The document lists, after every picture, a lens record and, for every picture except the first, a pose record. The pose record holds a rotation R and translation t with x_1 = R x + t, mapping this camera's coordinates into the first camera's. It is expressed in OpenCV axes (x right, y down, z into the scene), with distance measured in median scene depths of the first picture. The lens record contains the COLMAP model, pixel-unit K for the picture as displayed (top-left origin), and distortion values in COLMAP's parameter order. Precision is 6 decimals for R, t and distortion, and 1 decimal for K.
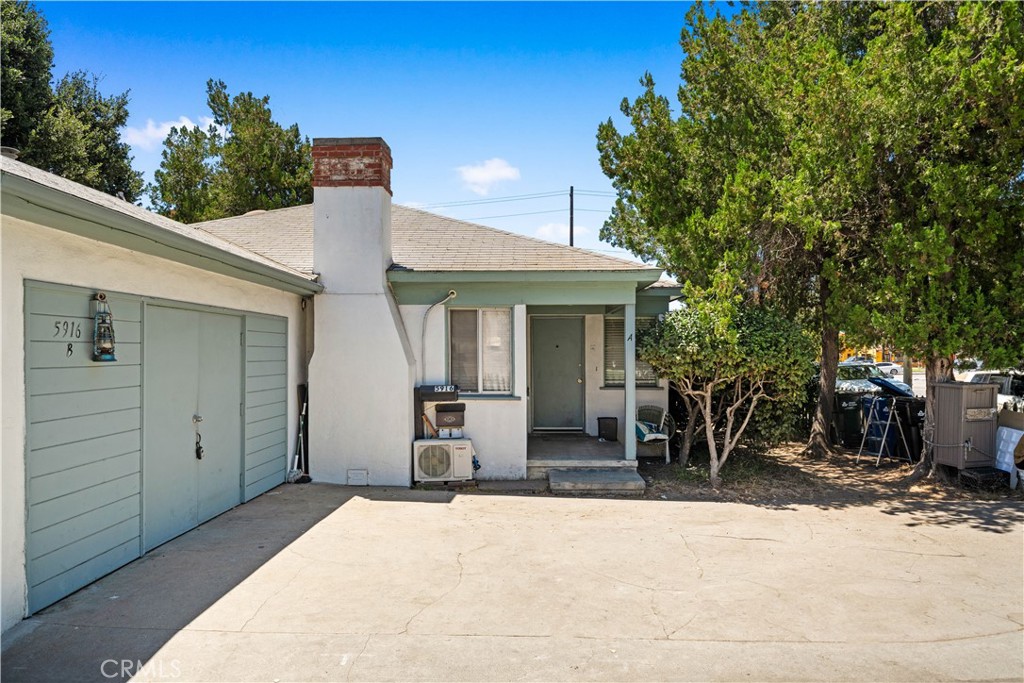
lens RADIAL K [[669.2, 0, 512.0], [0, 669.2, 341.5], [0, 0, 1]] dist [-0.000831, 0.000529]
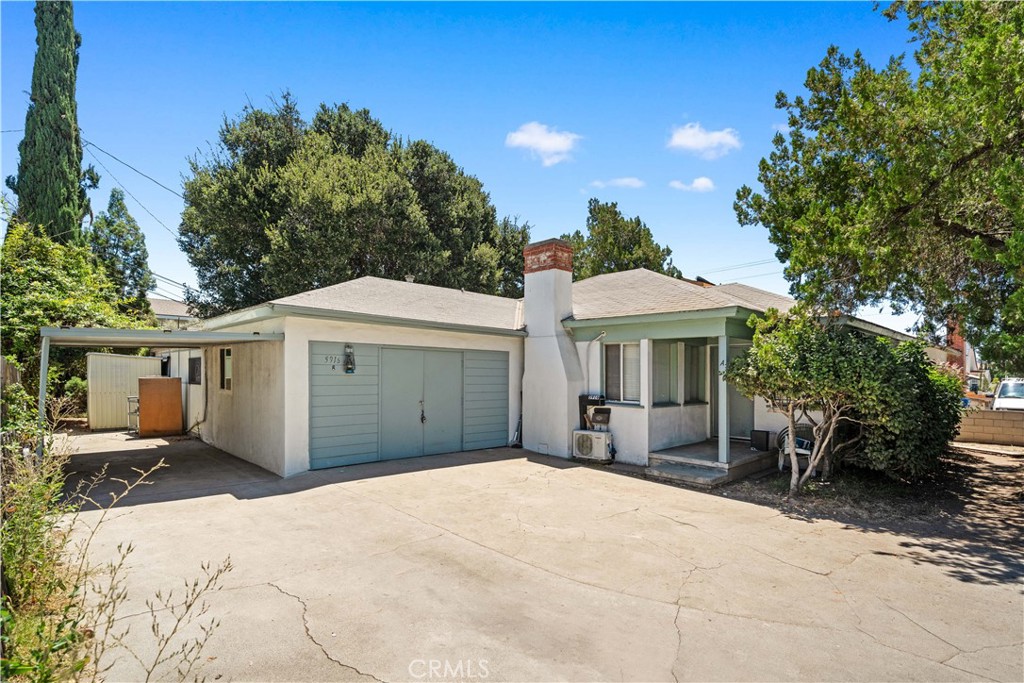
lens RADIAL K [[502.6, 0, 512.4], [0, 502.6, 366.5], [0, 0, 1]] dist [0.000393, -0.000093]
pose [[0.712522, 0.003524, -0.701641, 0.552226], [-0.003417, 0.999993, 0.001553, 0.000521], [0.701642, 0.001291, 0.712529, 0.070984]]
